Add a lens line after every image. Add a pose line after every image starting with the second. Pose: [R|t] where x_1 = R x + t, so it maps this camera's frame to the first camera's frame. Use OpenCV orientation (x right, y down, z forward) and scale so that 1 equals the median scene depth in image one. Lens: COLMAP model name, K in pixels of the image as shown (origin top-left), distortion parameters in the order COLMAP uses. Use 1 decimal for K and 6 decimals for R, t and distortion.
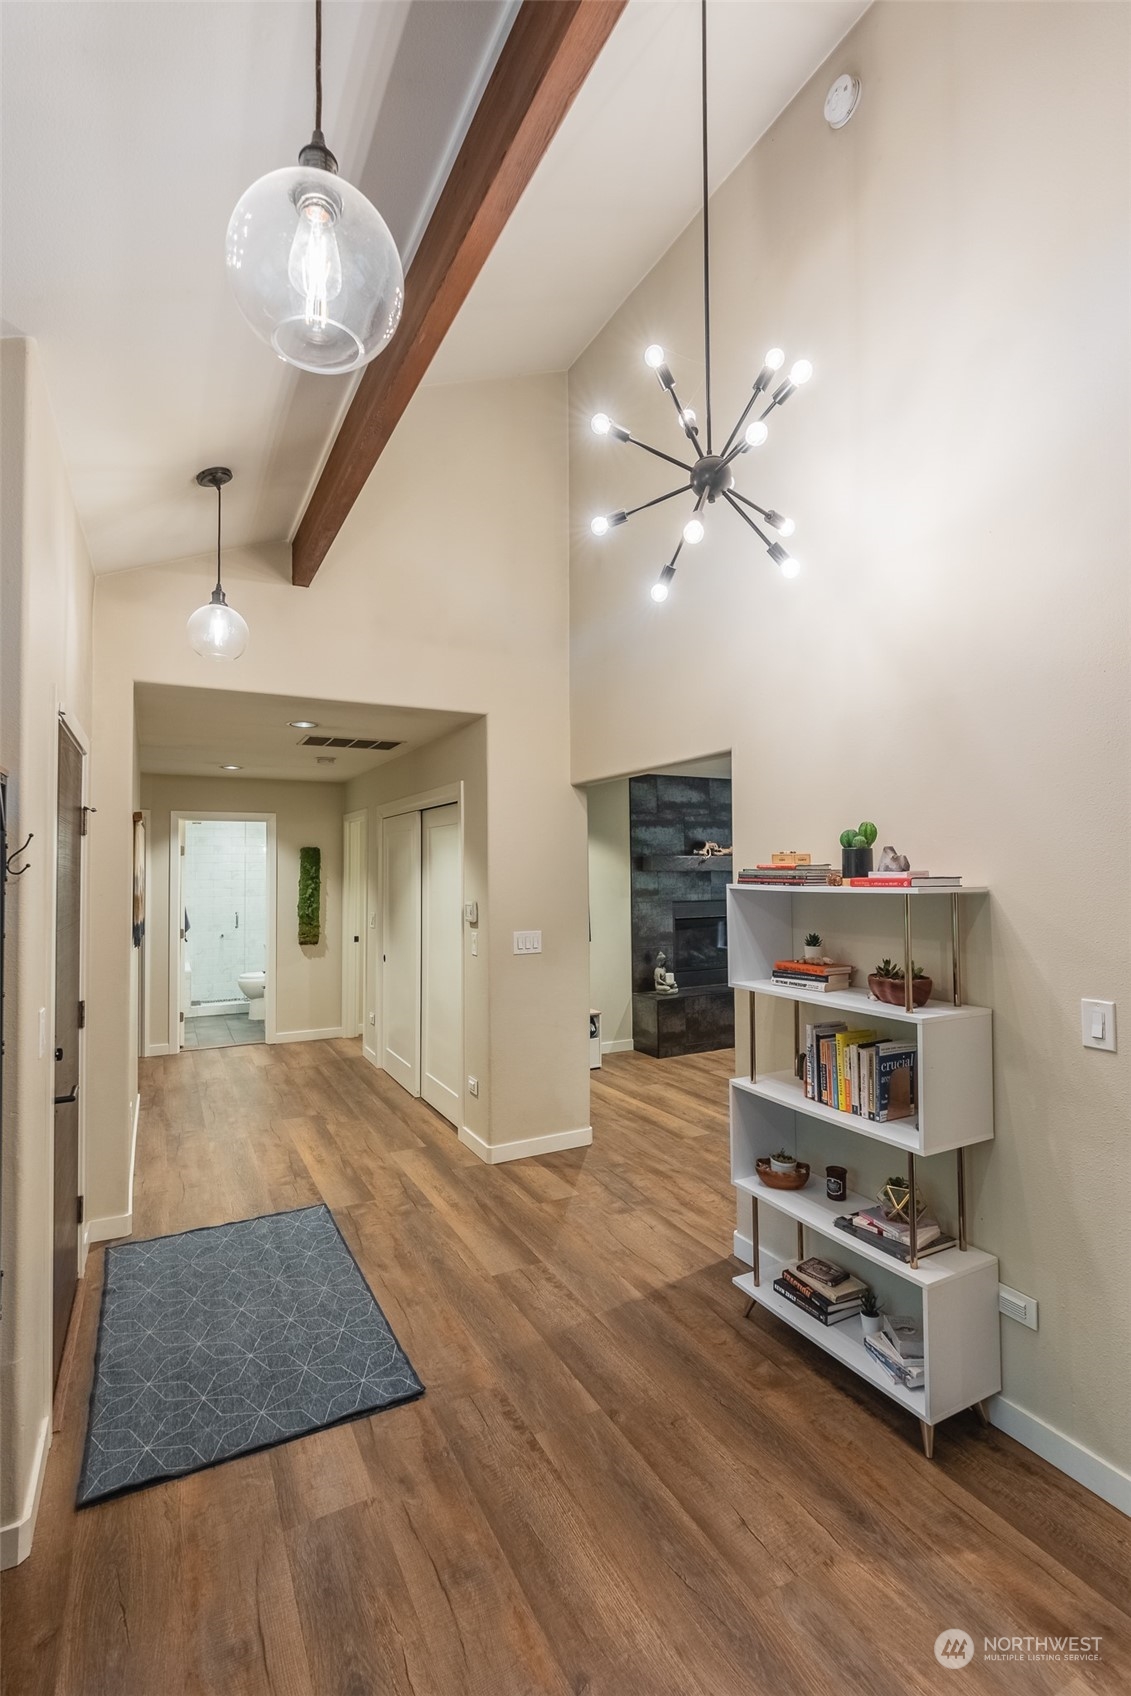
lens RADIAL K [[775.5, 0, 562.8], [0, 775.5, 840.3], [0, 0, 1]] dist [-0.009858, 0.004018]
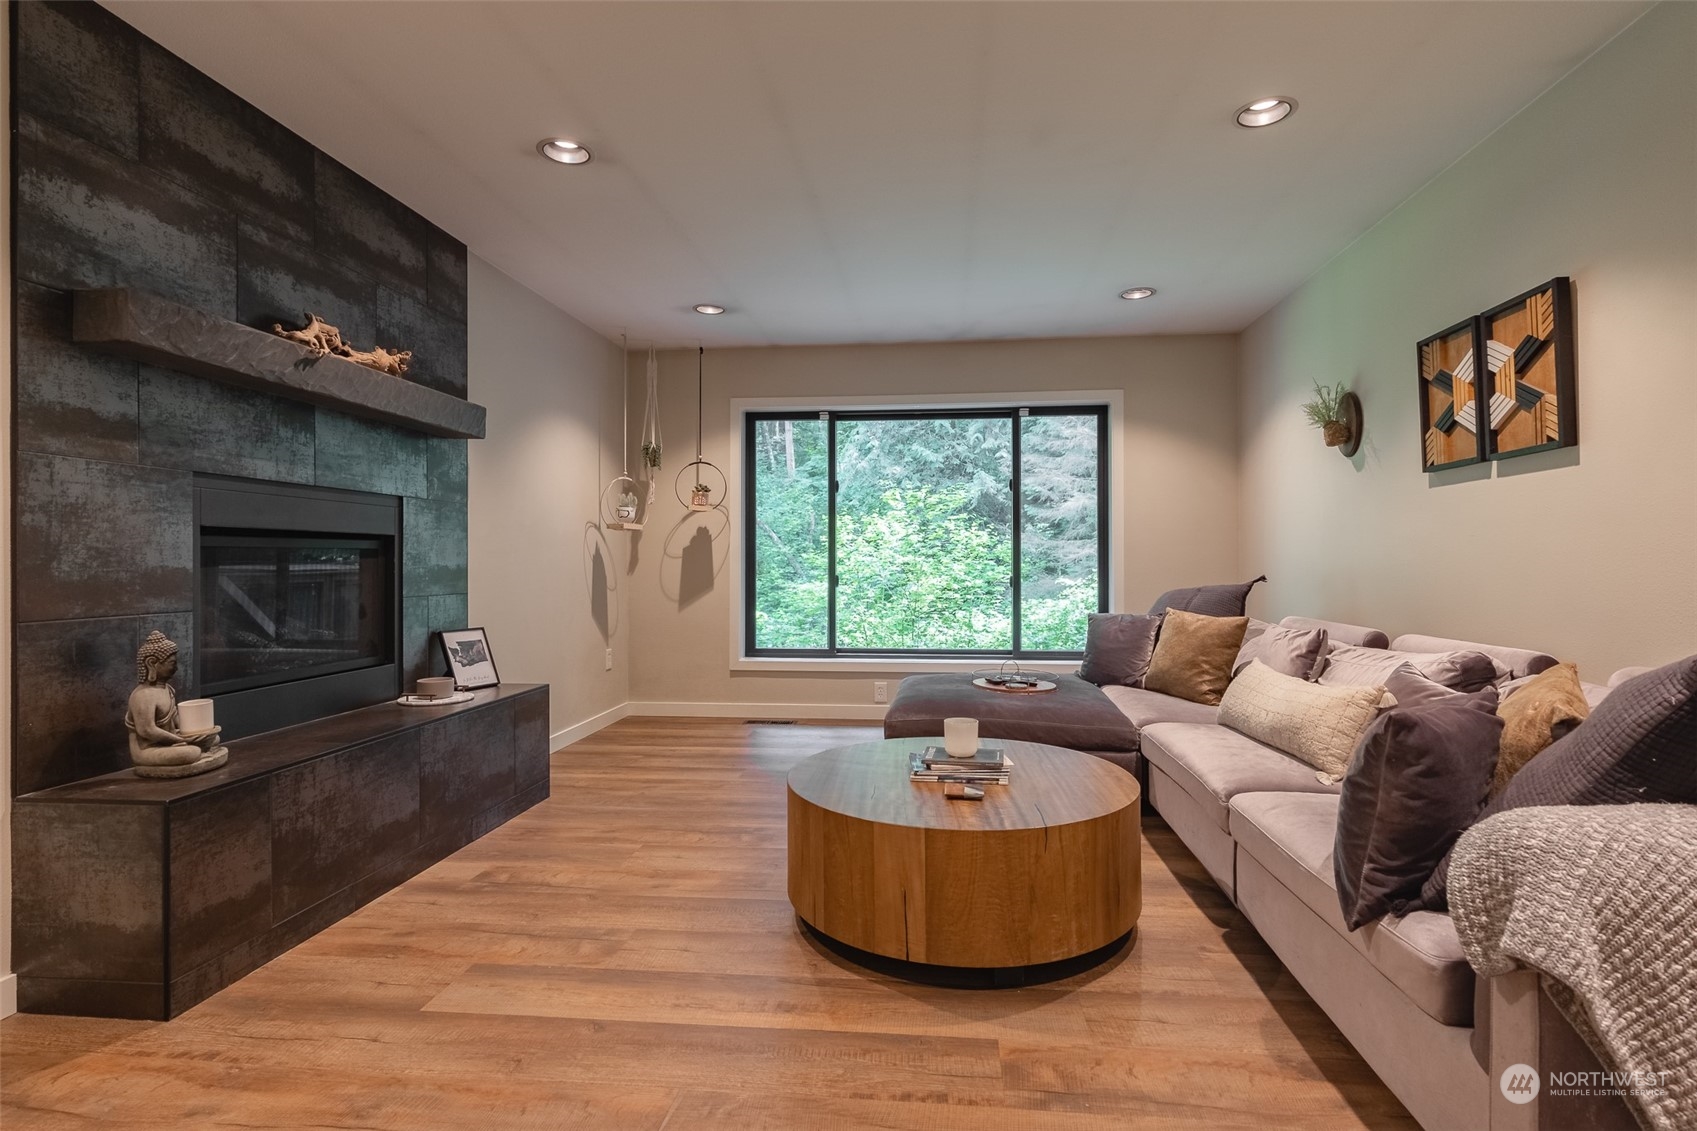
lens RADIAL K [[818.5, 0, 860.5], [0, 818.5, 558.9], [0, 0, 1]] dist [0.000026, 0.001231]
pose [[0.558919, 0.011016, 0.829149, 0.025210], [-0.033329, 0.999402, 0.009189, 0.134924], [-0.828552, -0.032770, 0.558952, 0.783578]]
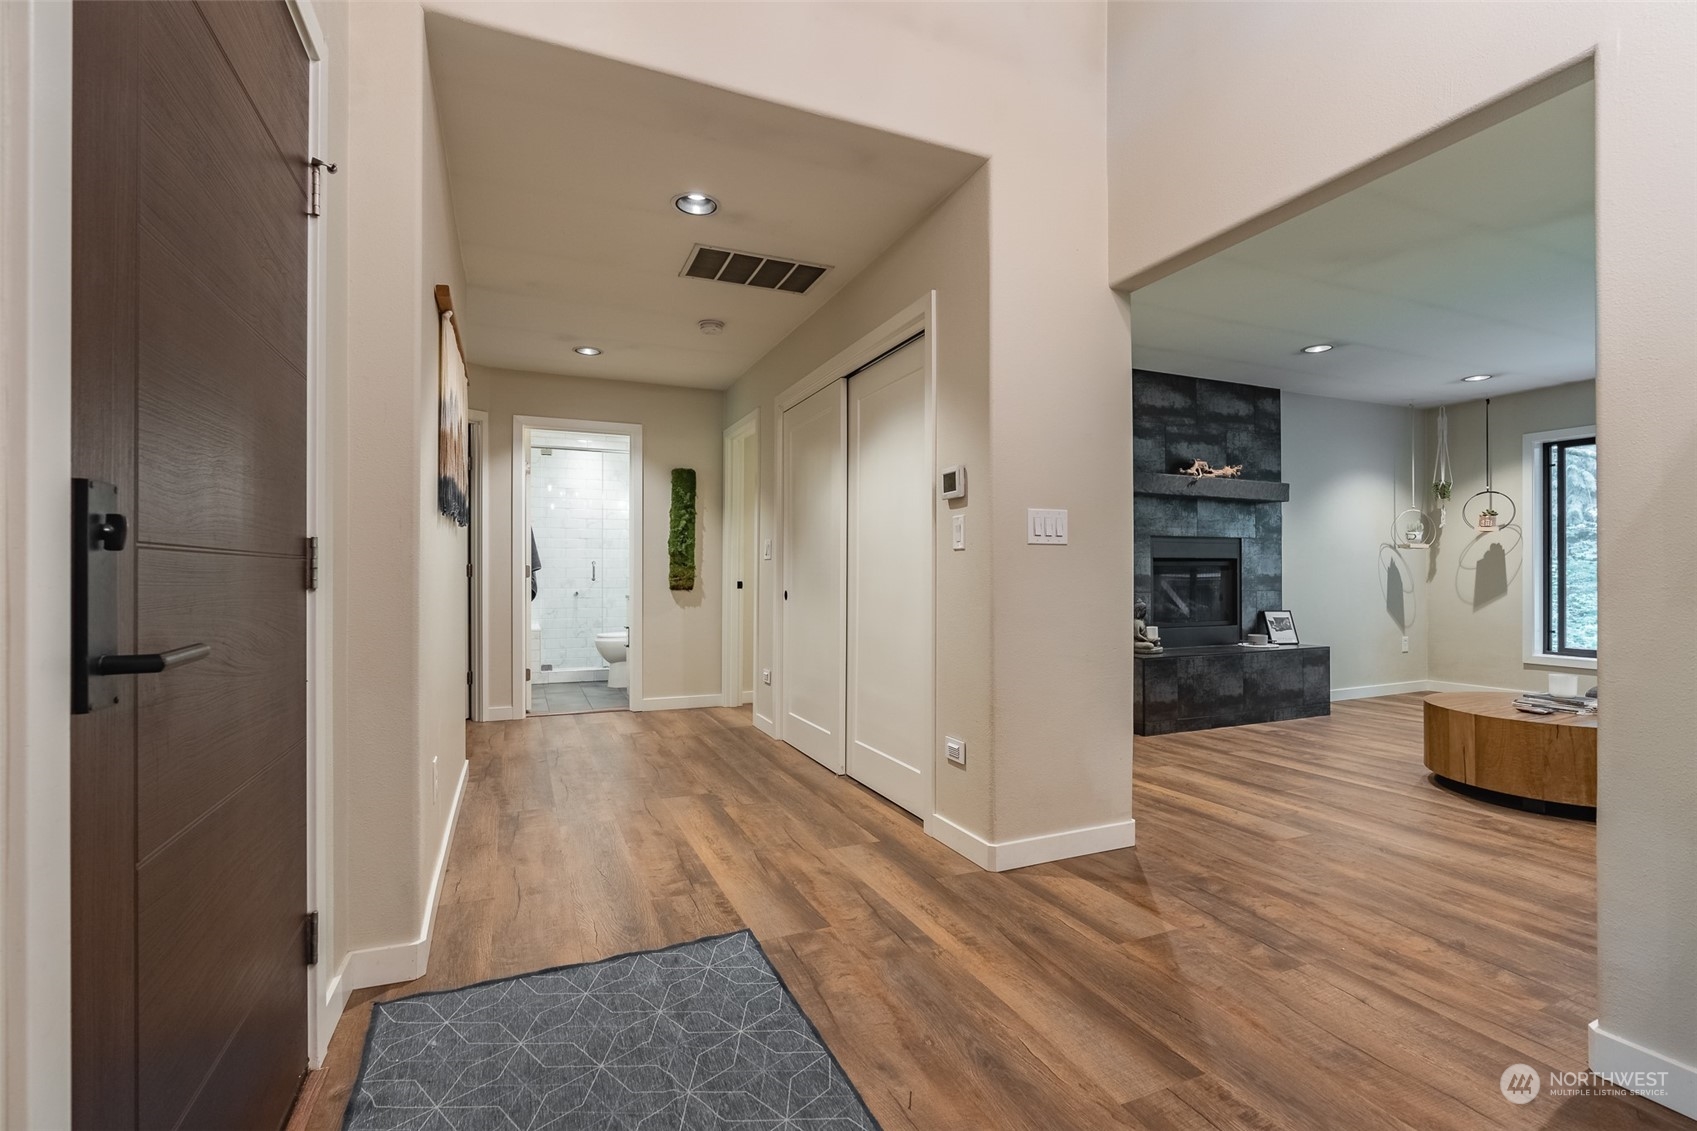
lens RADIAL K [[776.0, 0, 857.5], [0, 776.0, 566.8], [0, 0, 1]] dist [-0.009858, 0.004018]
pose [[0.997797, 0.006786, -0.065995, -0.127171], [-0.004965, 0.999603, 0.027717, 0.118823], [0.066157, -0.027328, 0.997435, 0.287255]]
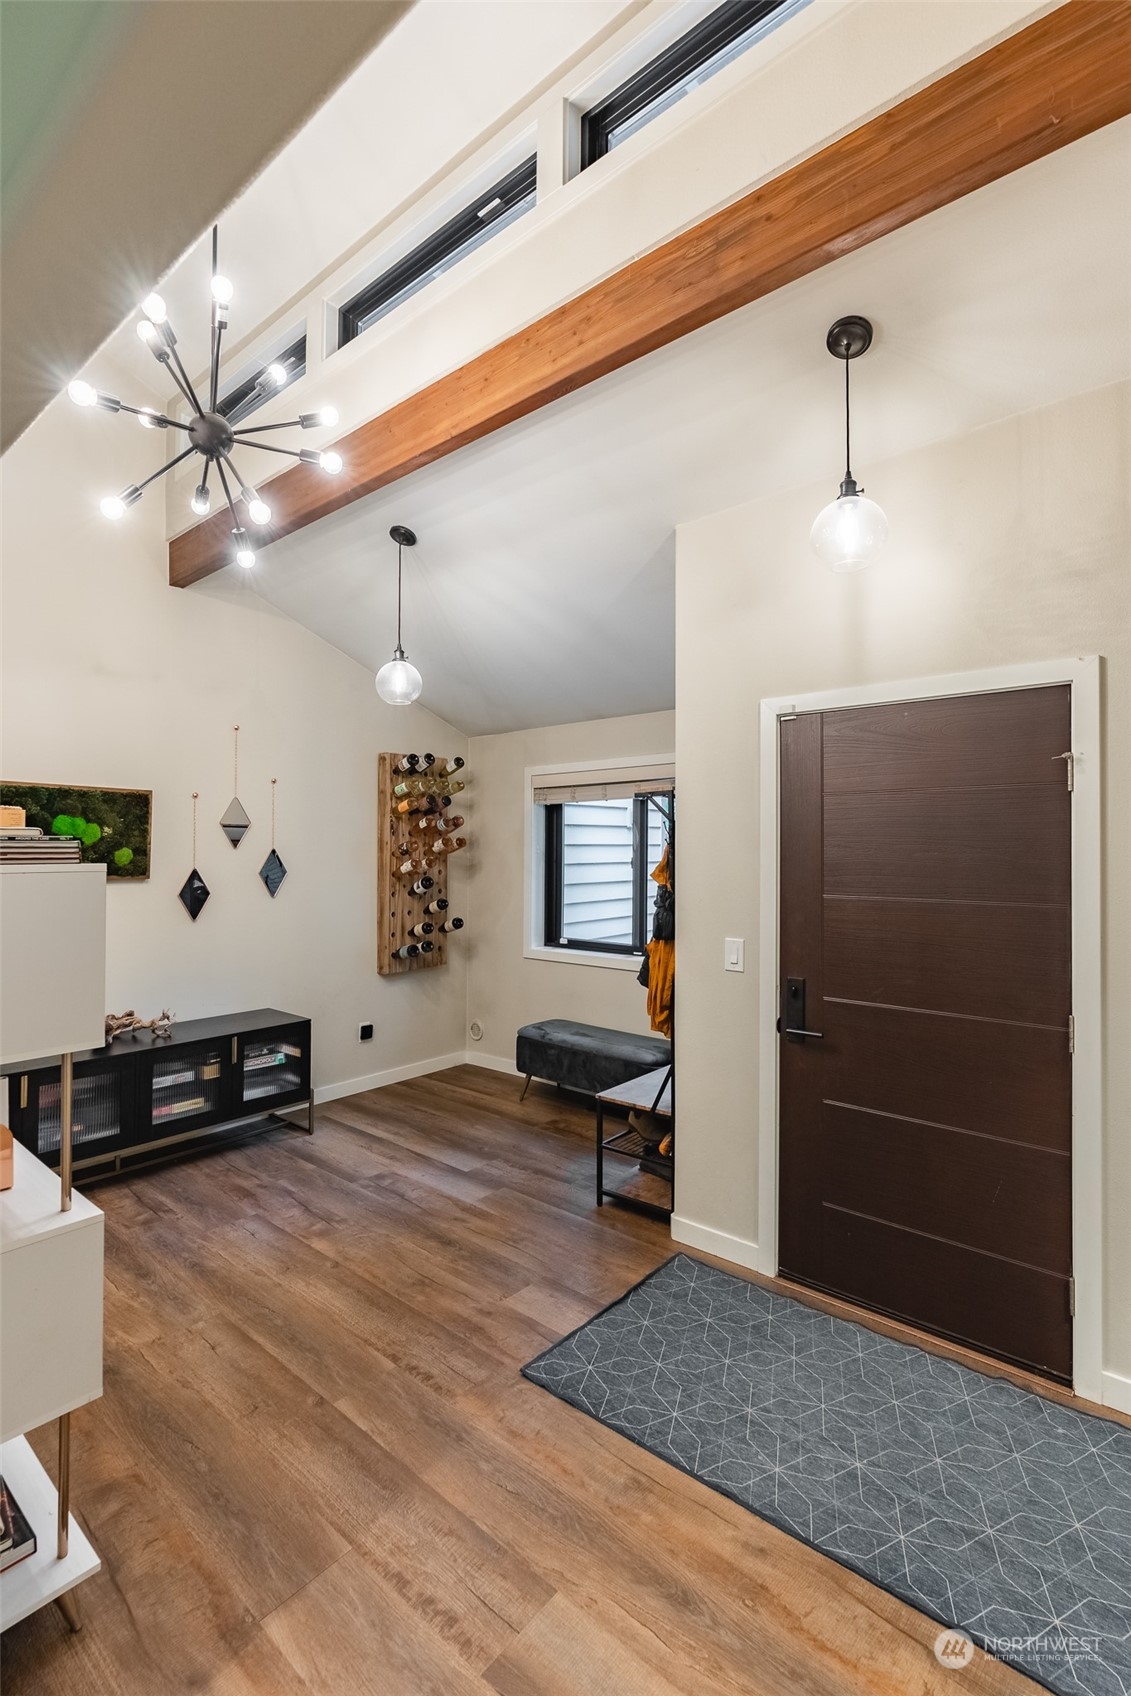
lens RADIAL K [[775.5, 0, 560.9], [0, 775.5, 847.3], [0, 0, 1]] dist [-0.009858, 0.004018]
pose [[-0.931120, -0.000146, -0.364712, 0.057233], [0.013641, 0.999286, -0.035226, 0.036229], [0.364457, -0.037774, -0.930454, 0.850924]]
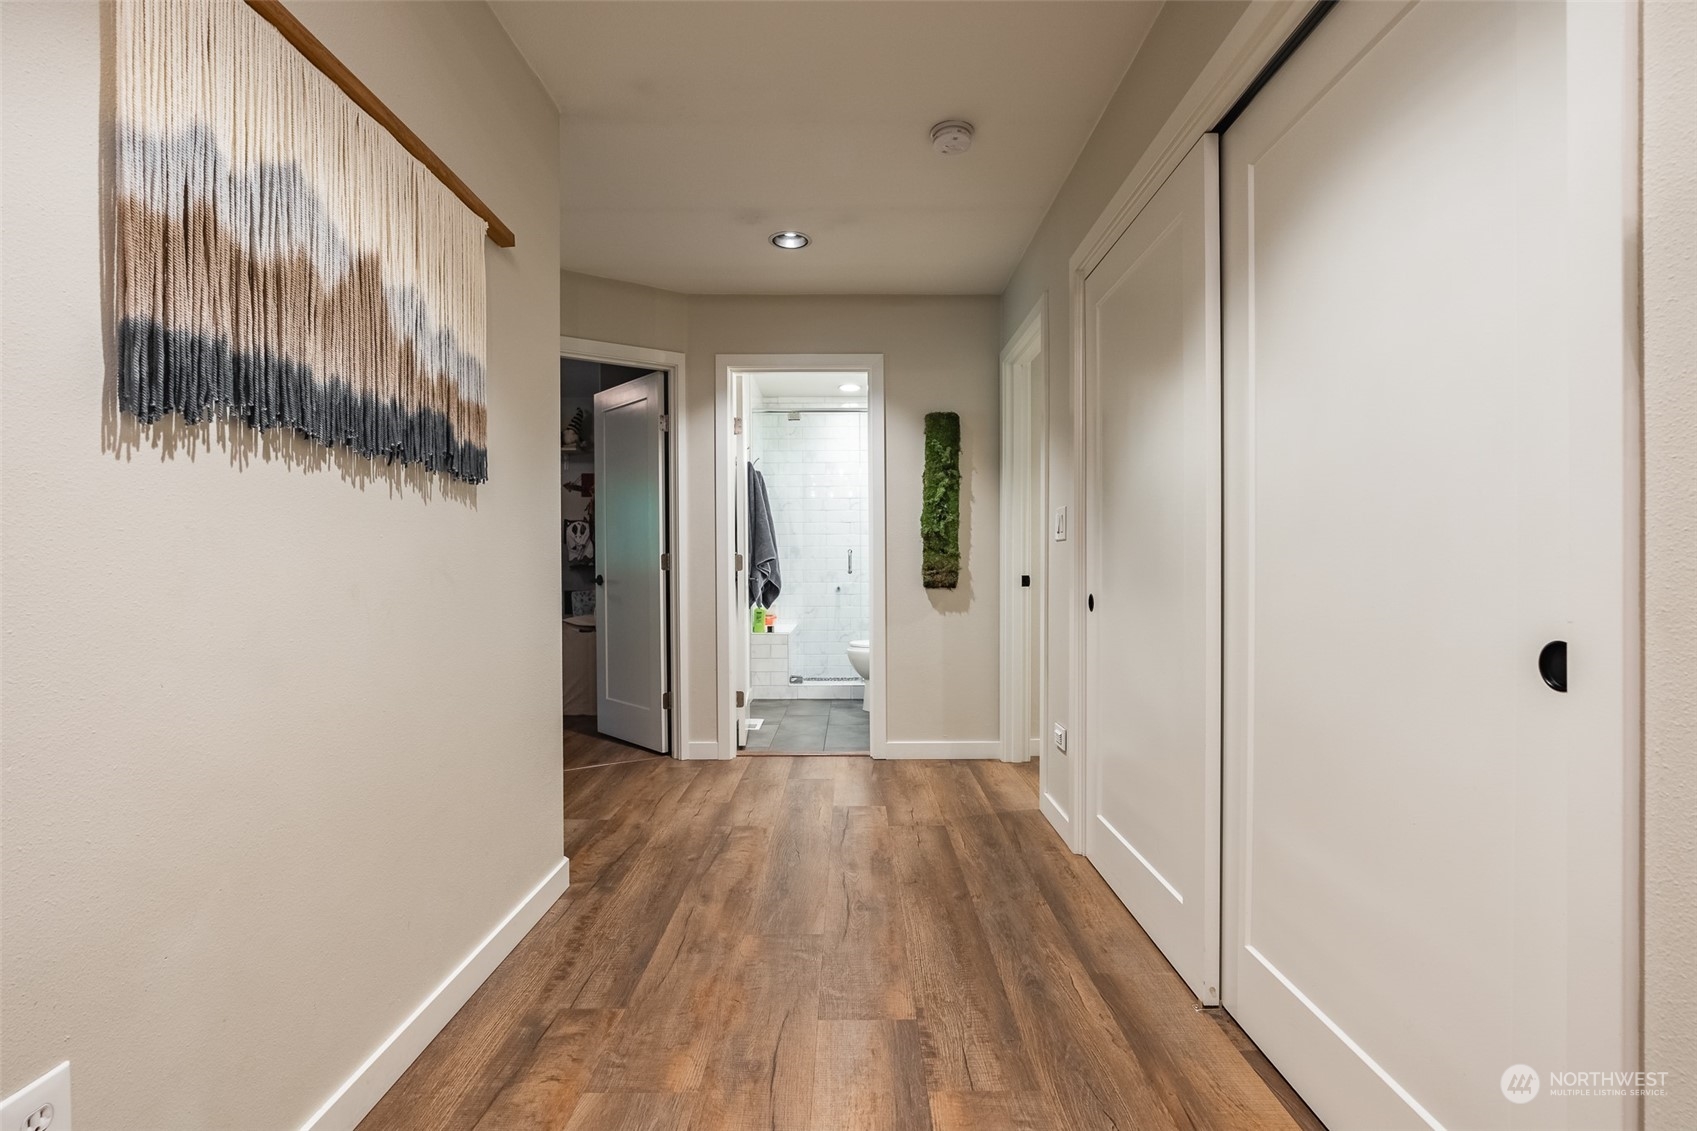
lens RADIAL K [[776.0, 0, 855.5], [0, 776.0, 563.2], [0, 0, 1]] dist [-0.009858, 0.004018]
pose [[0.888796, 0.002707, -0.458296, -0.172642], [0.014691, 0.999300, 0.034393, 0.131455], [0.458068, -0.037301, 0.888134, 0.649561]]
